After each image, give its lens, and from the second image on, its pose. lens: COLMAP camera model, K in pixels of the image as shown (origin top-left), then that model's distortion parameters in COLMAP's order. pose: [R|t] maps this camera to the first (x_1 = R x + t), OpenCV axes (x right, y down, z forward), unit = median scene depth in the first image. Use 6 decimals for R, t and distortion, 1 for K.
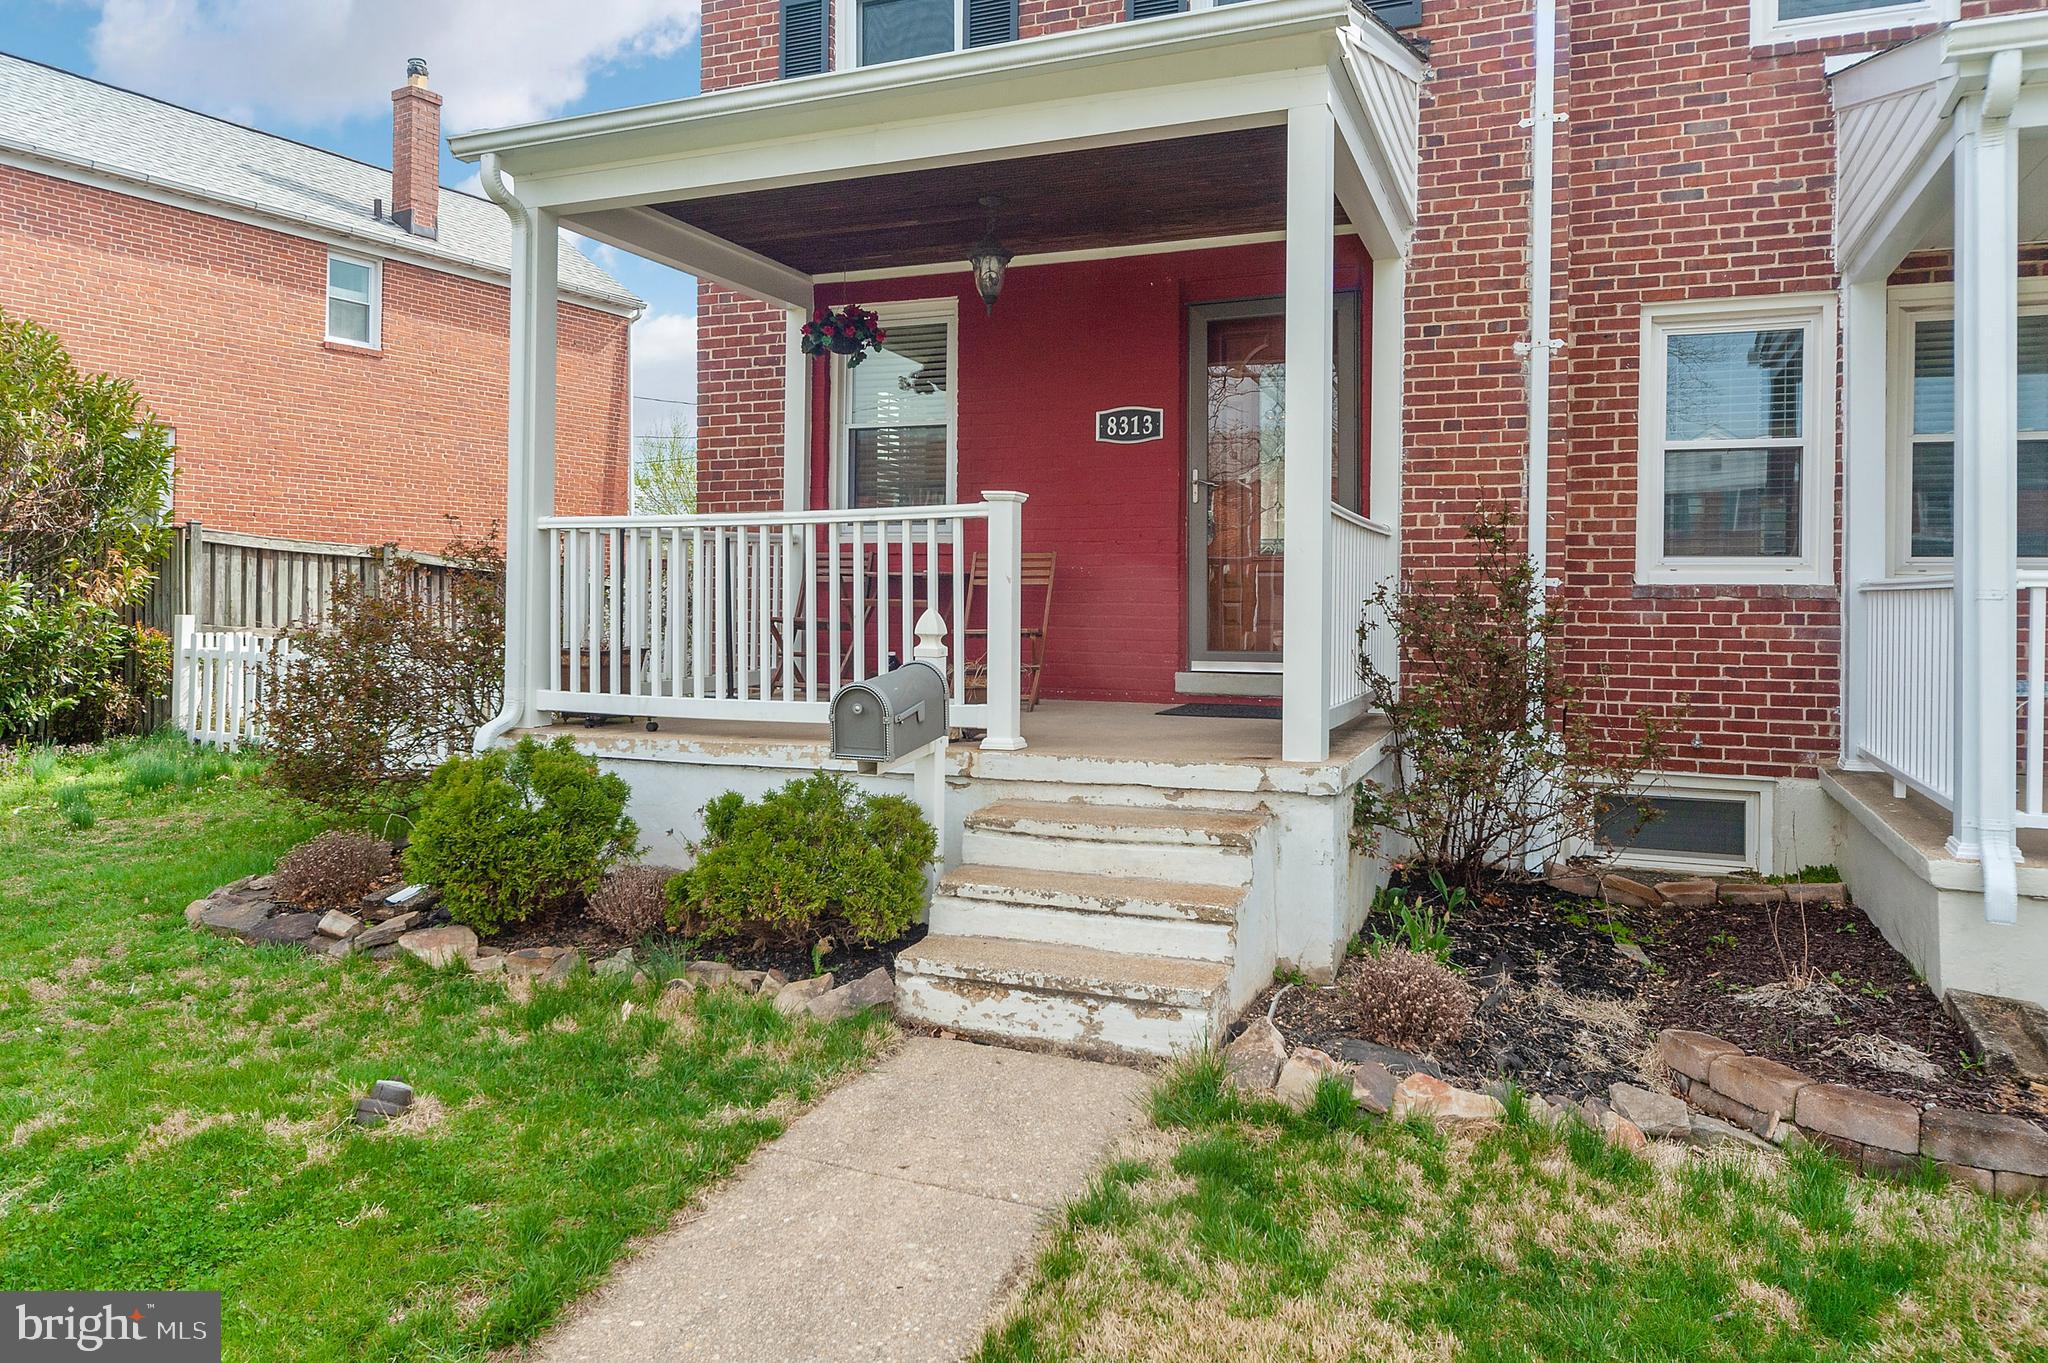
lens RADIAL K [[1341.5, 0, 1024.9], [0, 1341.5, 573.9], [0, 0, 1]] dist [0.007184, 0.001071]
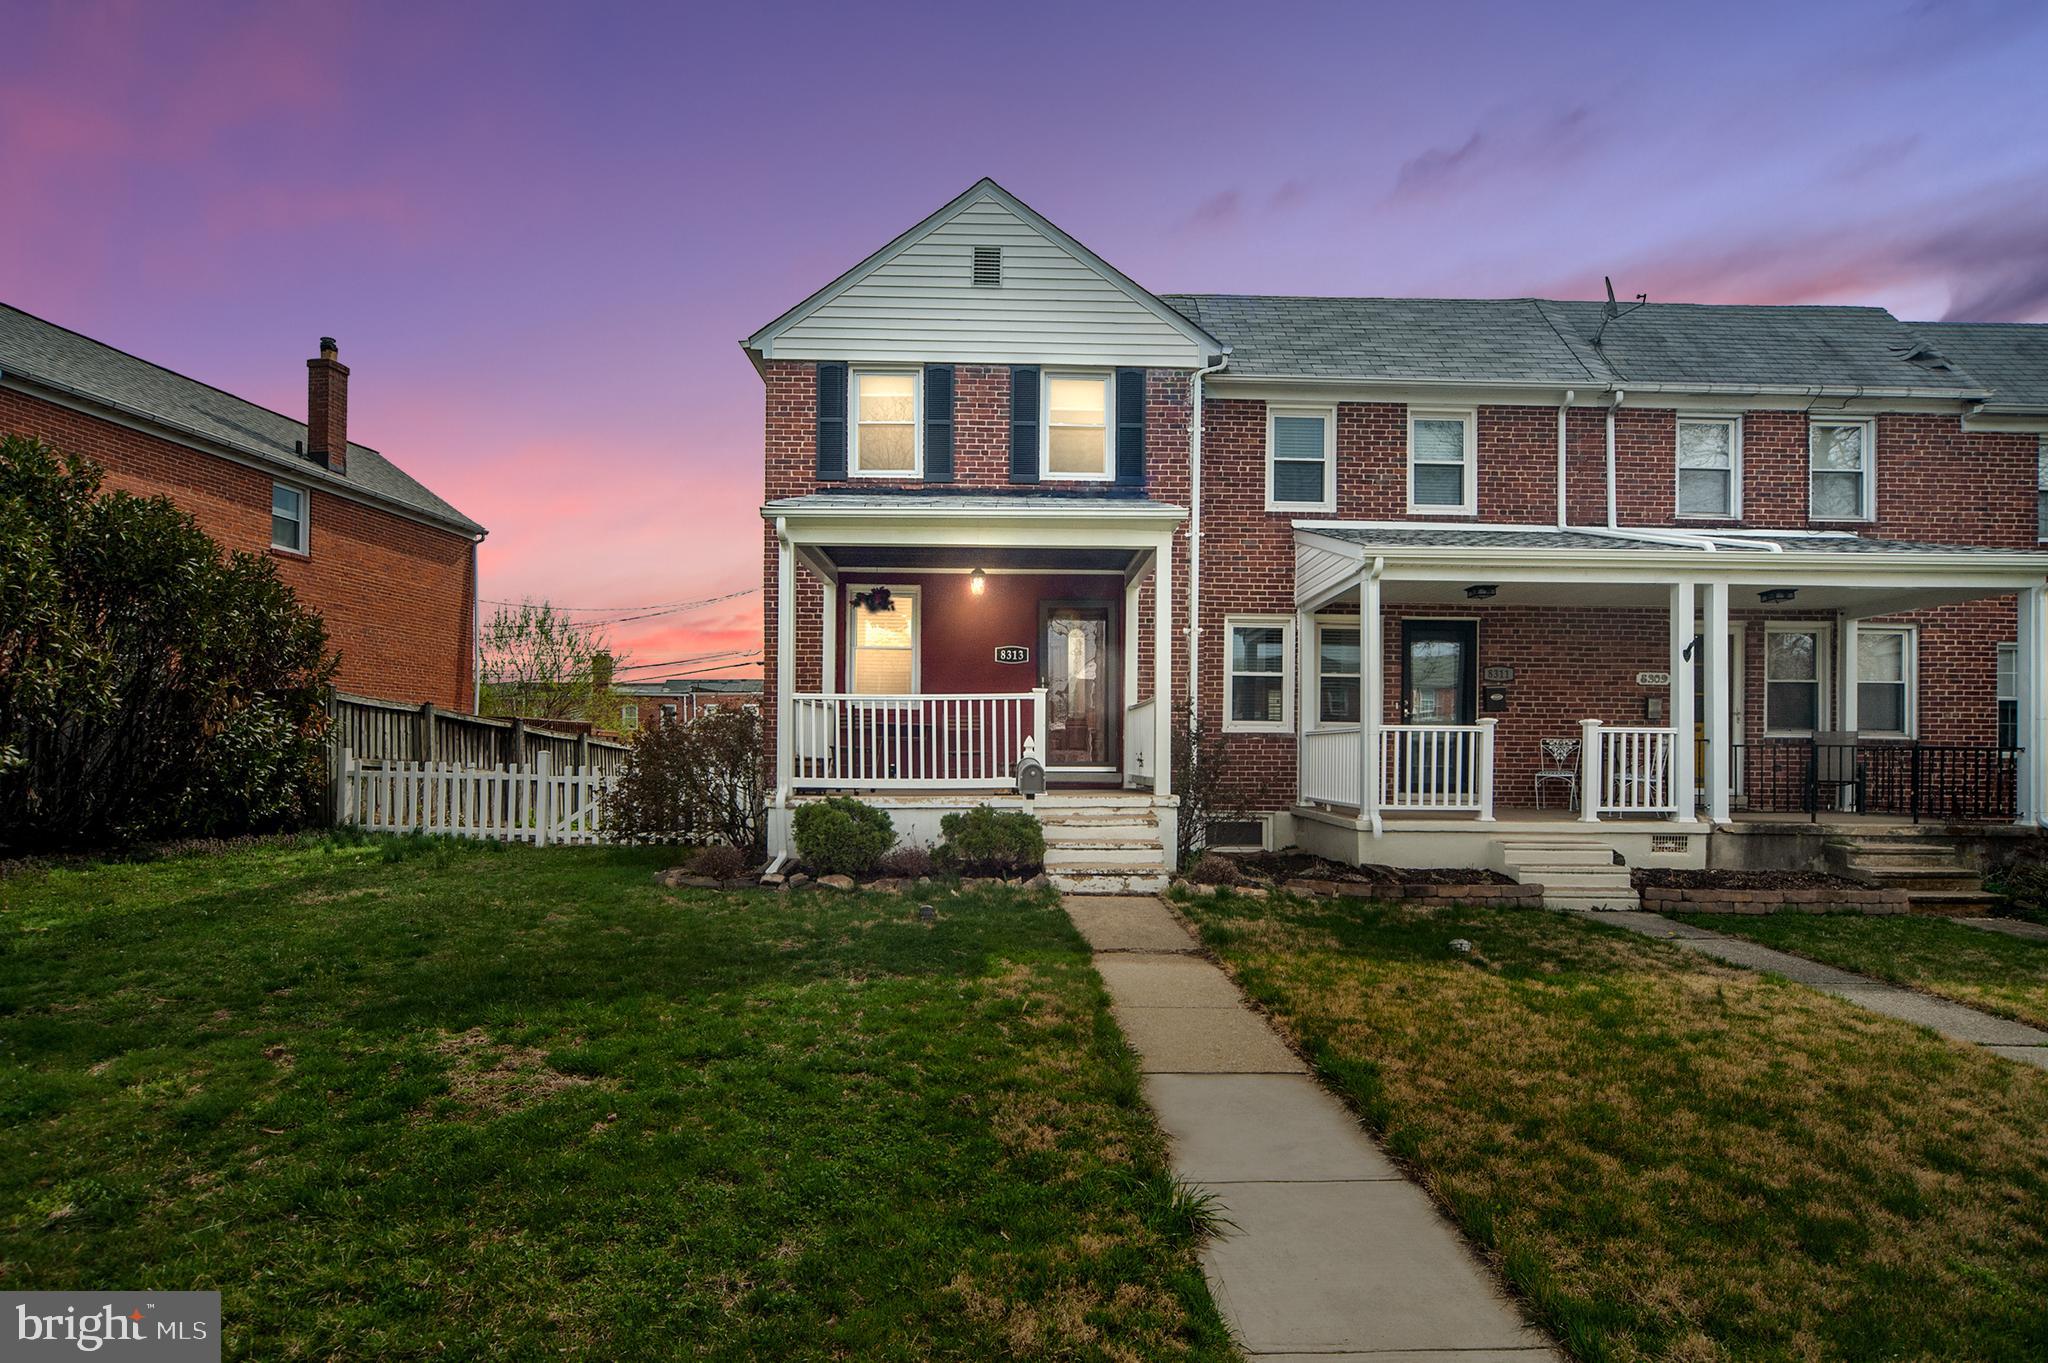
lens RADIAL K [[1010.1, 0, 1016.5], [0, 1010.1, 734.6], [0, 0, 1]] dist [0.000580, 0.000010]
pose [[0.917820, 0.007469, 0.396927, -0.592679], [-0.006758, 0.999972, -0.003188, 0.020768], [-0.396940, 0.000243, 0.917844, -0.494441]]
